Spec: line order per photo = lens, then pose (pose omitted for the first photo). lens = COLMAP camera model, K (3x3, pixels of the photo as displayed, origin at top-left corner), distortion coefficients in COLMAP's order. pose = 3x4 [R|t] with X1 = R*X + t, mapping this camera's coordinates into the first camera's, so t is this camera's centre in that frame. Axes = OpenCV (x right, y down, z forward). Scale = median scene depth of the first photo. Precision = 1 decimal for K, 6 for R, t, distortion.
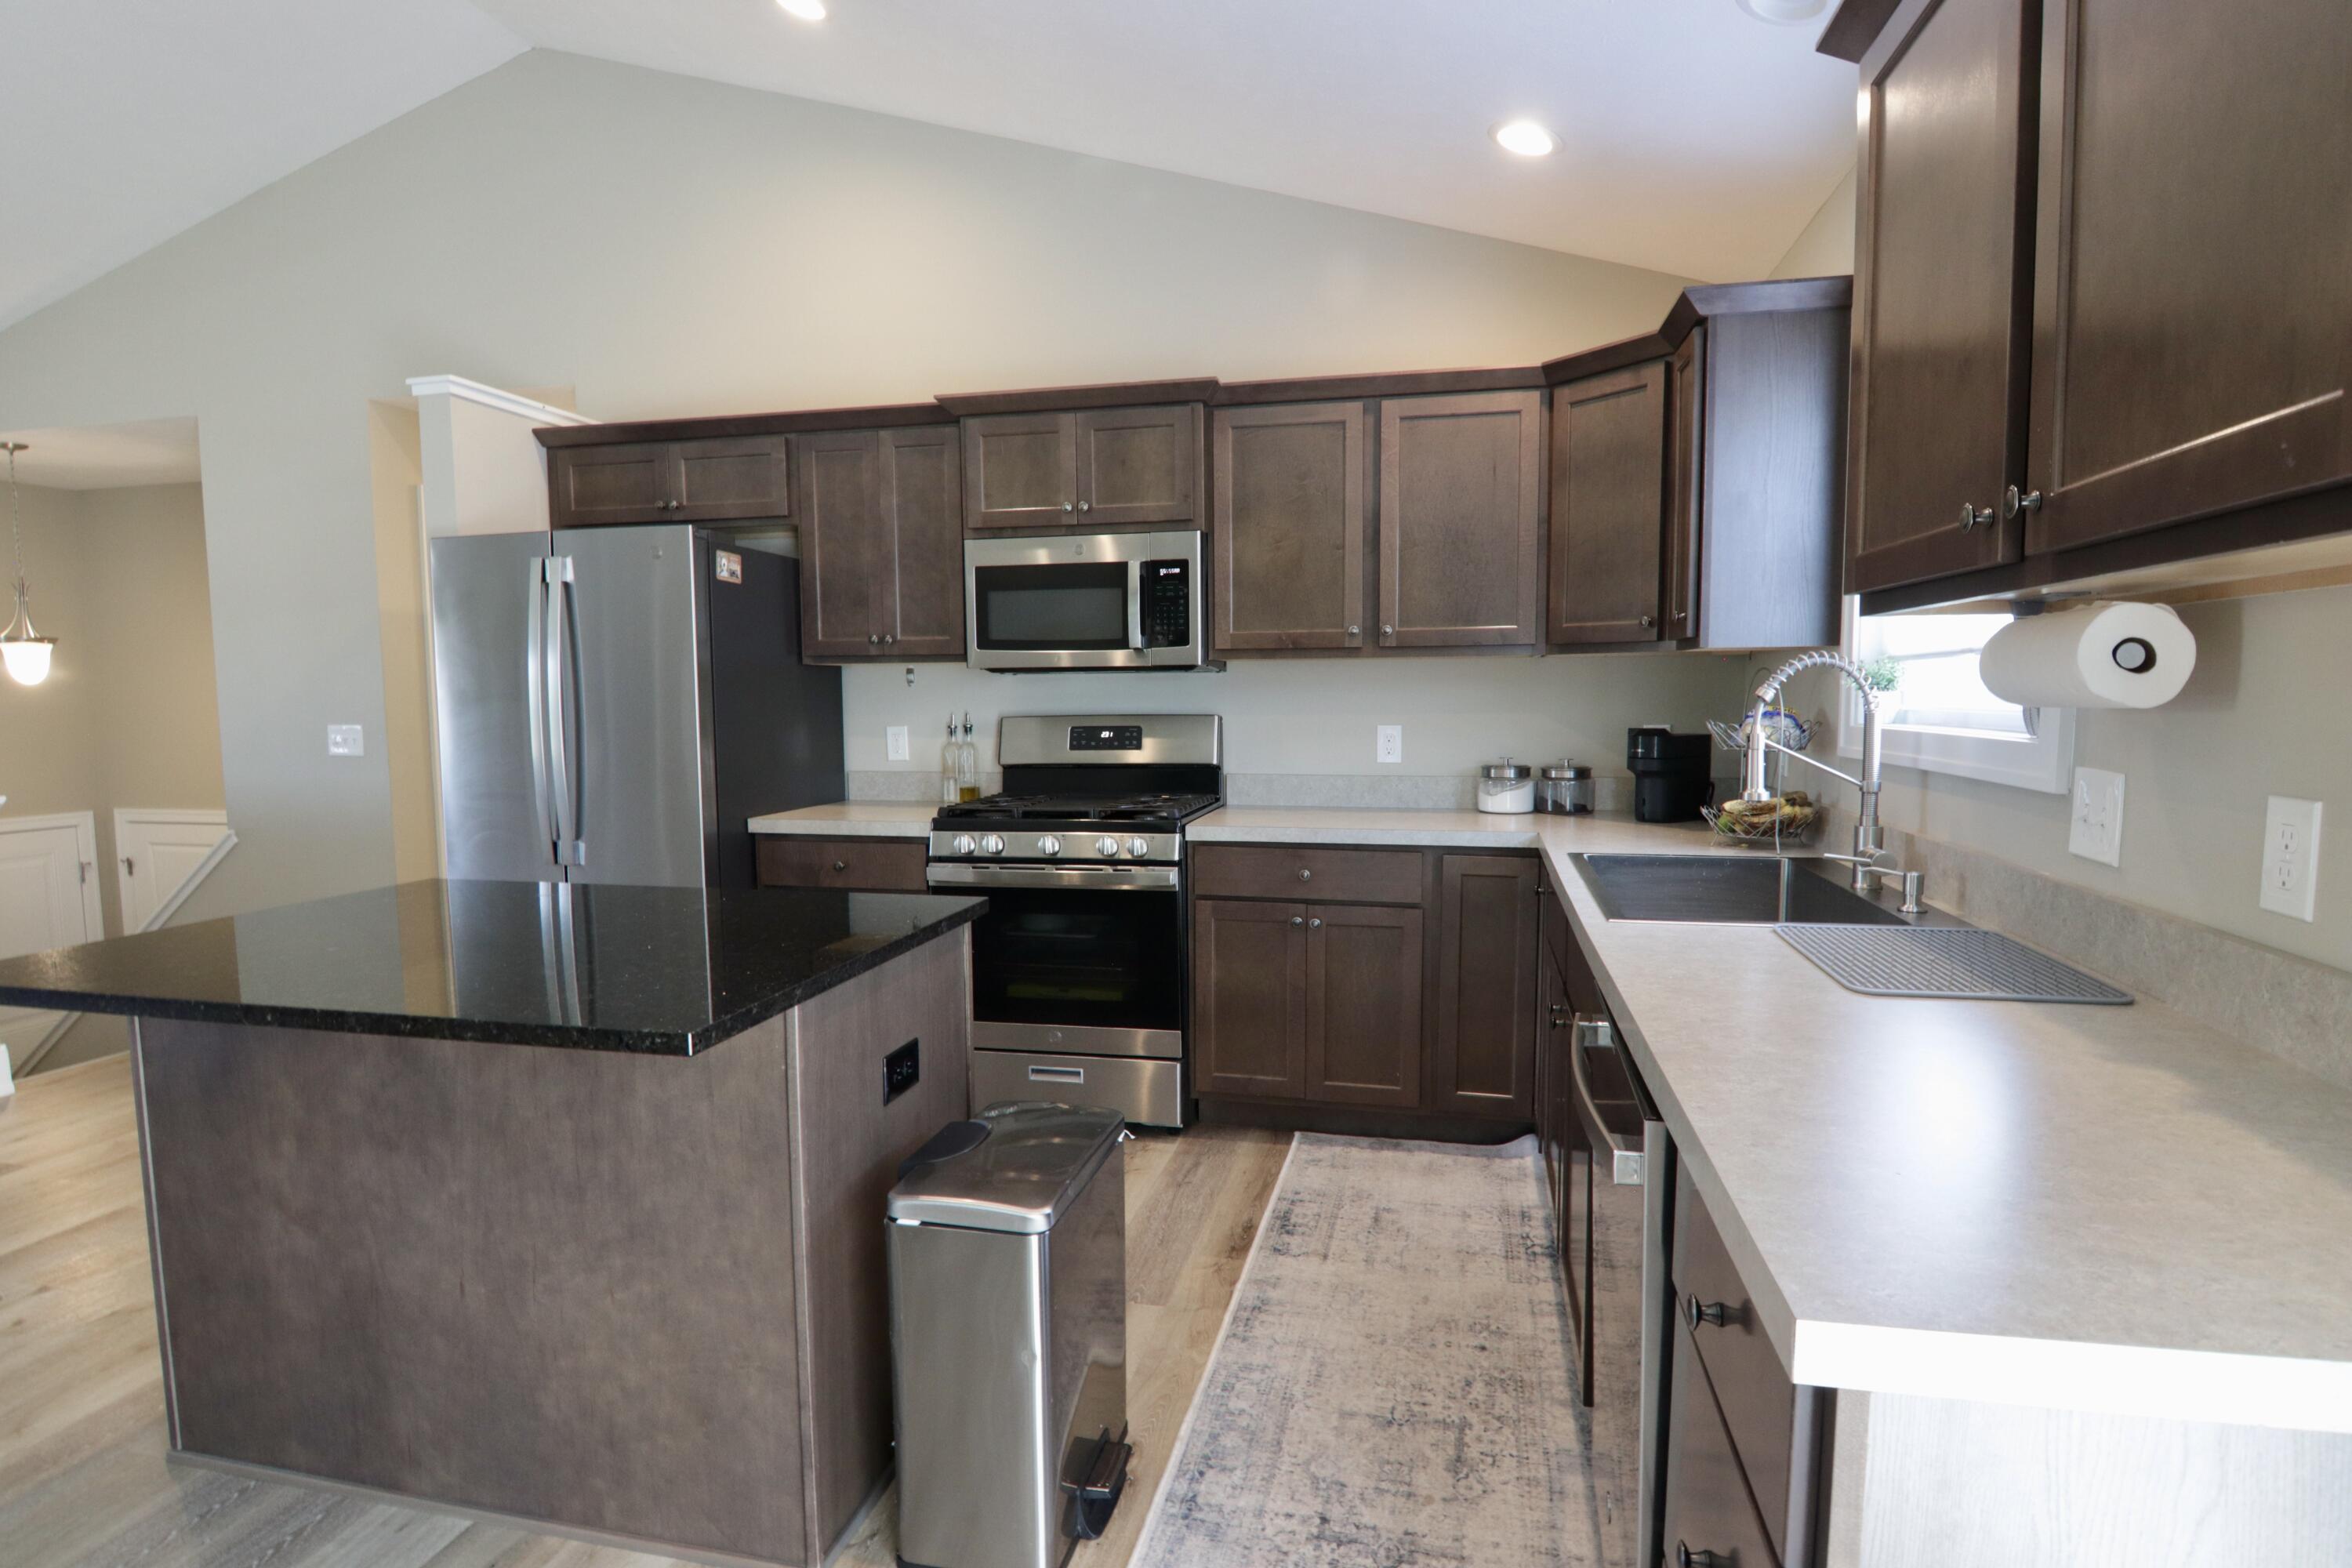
lens RADIAL K [[1211.9, 0, 1183.1], [0, 1211.9, 787.5], [0, 0, 1]] dist [-0.002729, -0.000455]
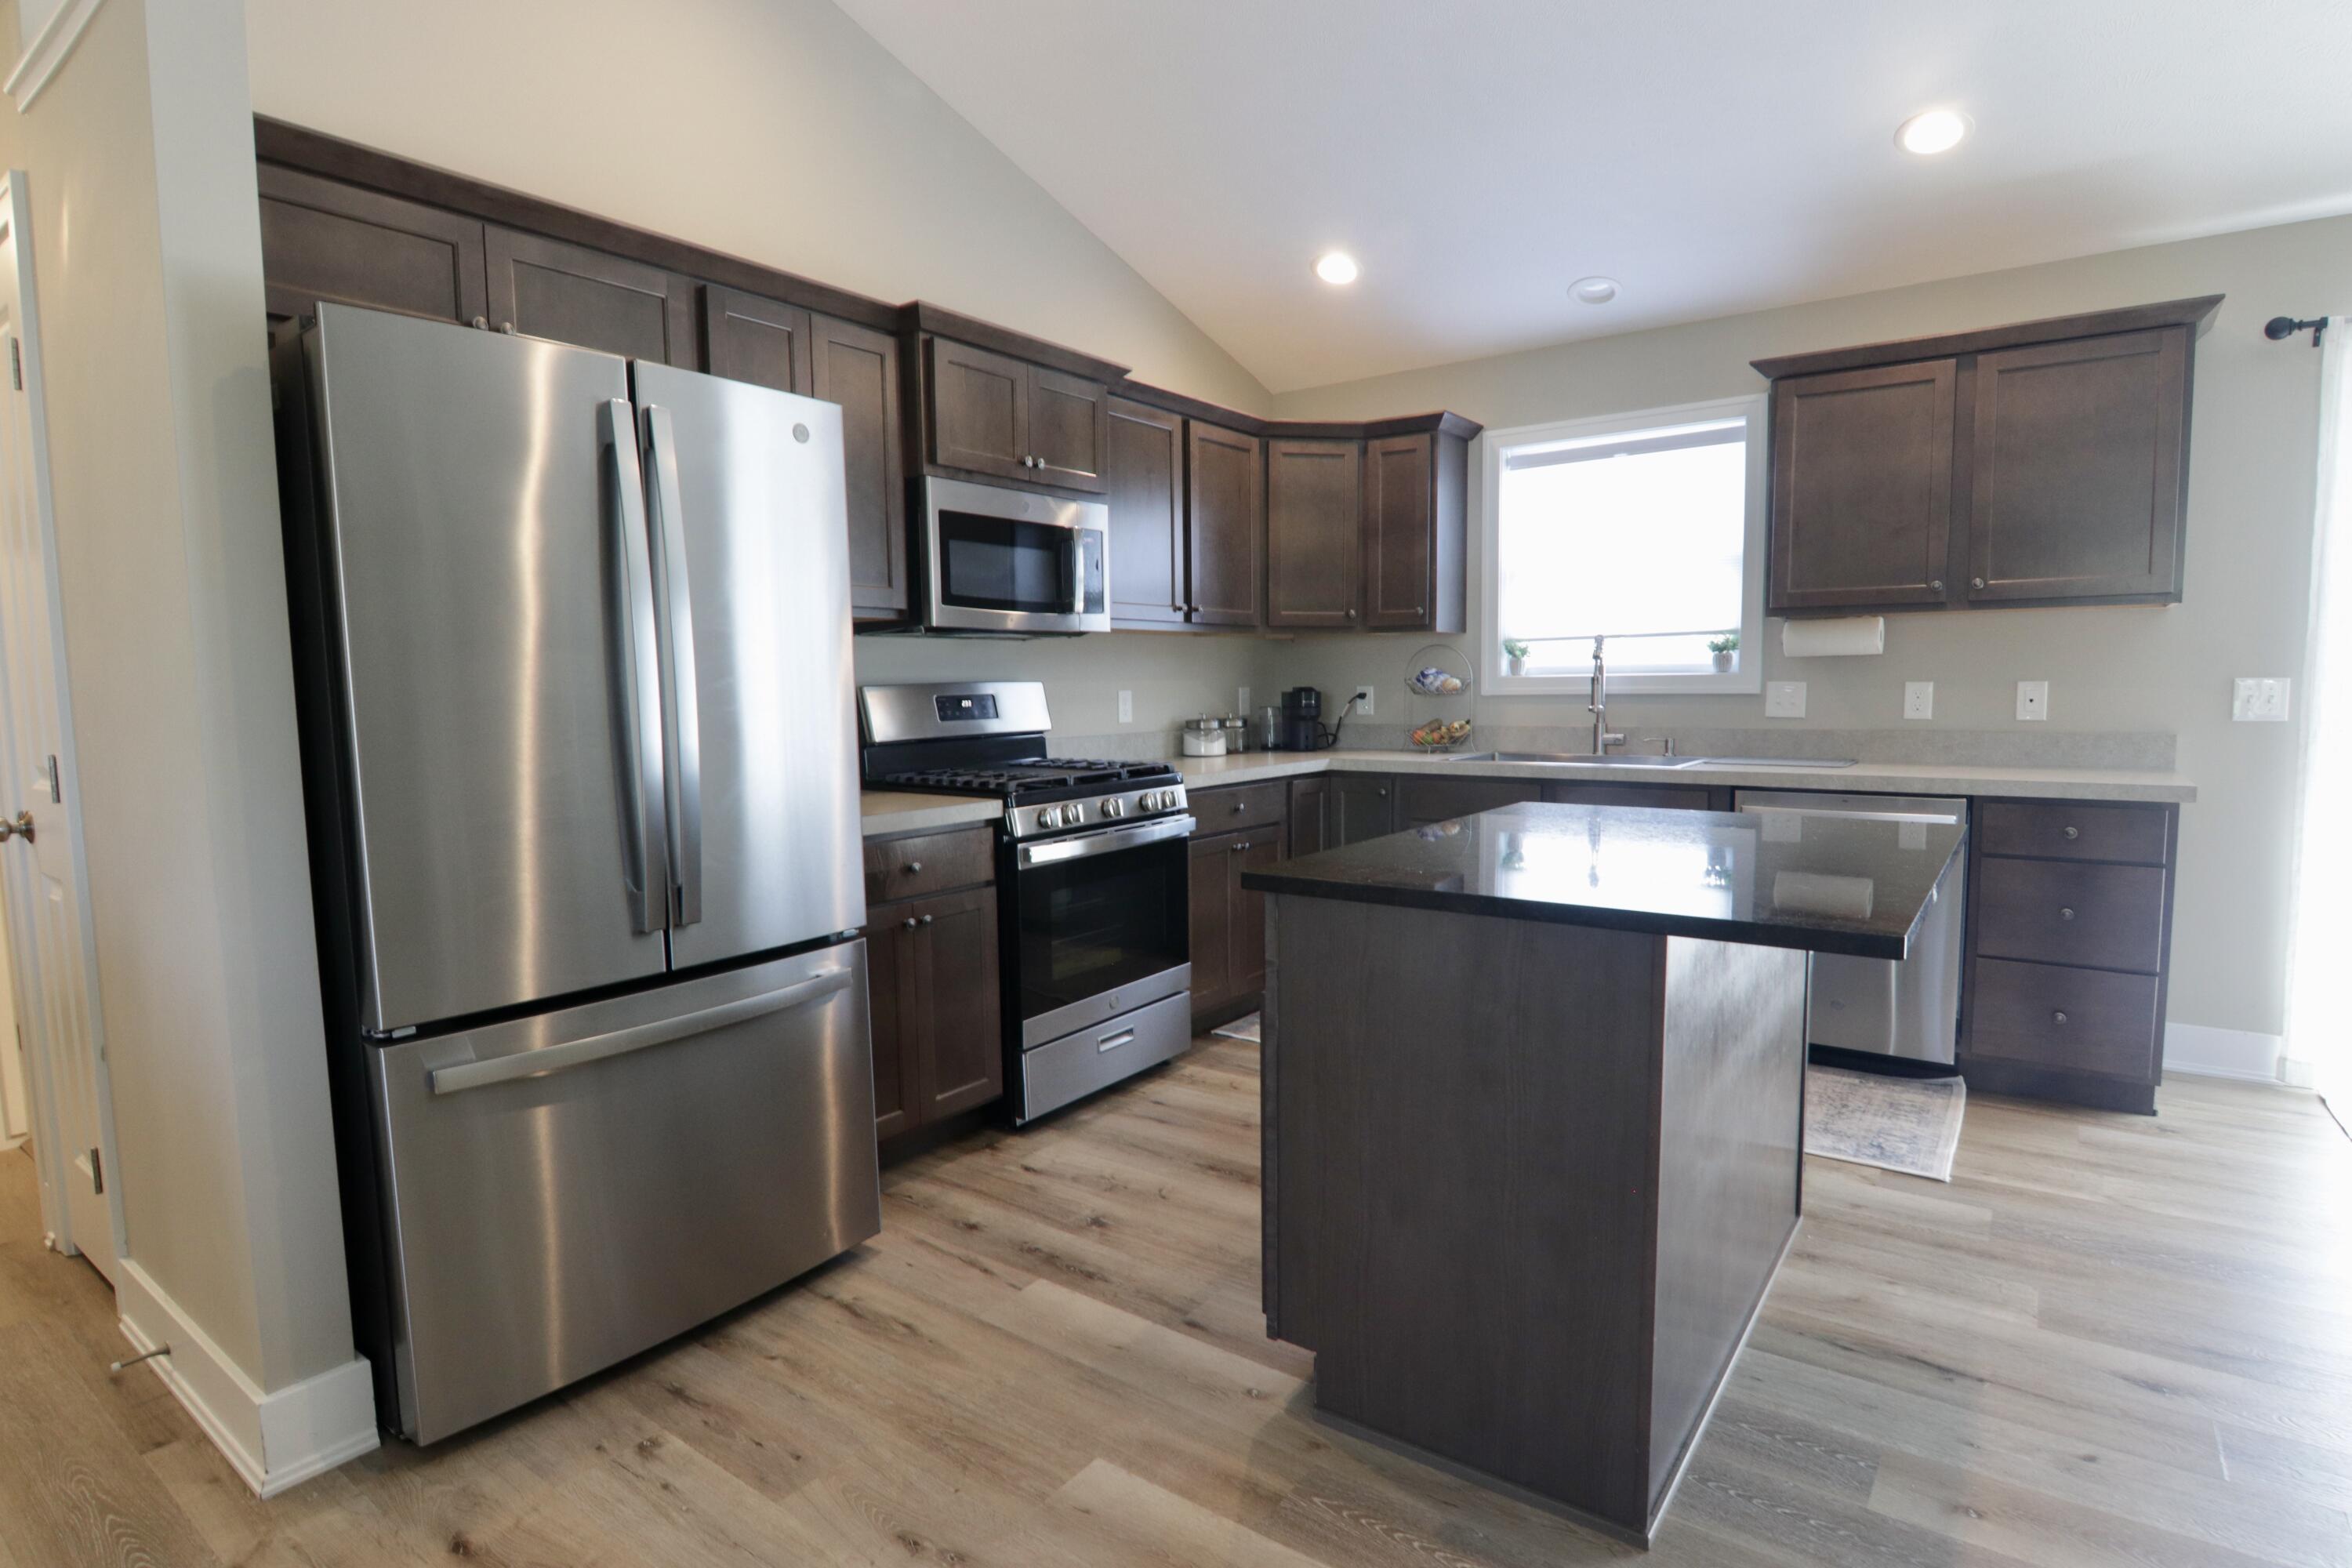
lens RADIAL K [[1211.9, 0, 1176.0], [0, 1211.9, 788.4], [0, 0, 1]] dist [-0.002729, -0.000455]
pose [[0.401148, -0.080085, 0.912506, -1.027188], [0.085080, 0.995122, 0.049933, -0.013433], [-0.912054, 0.057606, 0.406005, 0.566152]]
